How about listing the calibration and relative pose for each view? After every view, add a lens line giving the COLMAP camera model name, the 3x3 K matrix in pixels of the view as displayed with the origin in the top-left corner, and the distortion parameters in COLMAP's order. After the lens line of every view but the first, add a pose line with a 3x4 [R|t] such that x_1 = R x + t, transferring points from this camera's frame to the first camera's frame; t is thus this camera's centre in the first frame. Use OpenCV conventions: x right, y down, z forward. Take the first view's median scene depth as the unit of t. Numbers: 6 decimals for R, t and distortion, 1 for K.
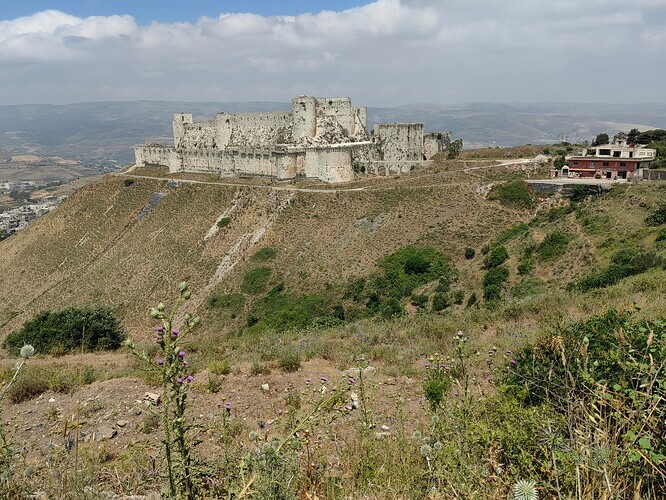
lens RADIAL K [[530.3, 0, 333.4], [0, 530.3, 249.7], [0, 0, 1]] dist [0.003620, -0.017124]
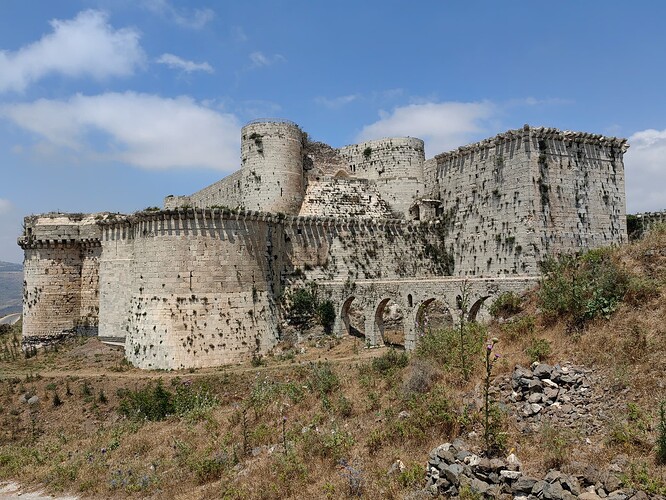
lens RADIAL K [[530.3, 0, 332.9], [0, 530.3, 251.8], [0, 0, 1]] dist [0.003620, -0.017124]
pose [[0.923140, -0.007466, -0.384392, 0.143472], [-0.100146, 0.960627, -0.259164, -0.114056], [0.371193, 0.277740, 0.886046, 0.759398]]
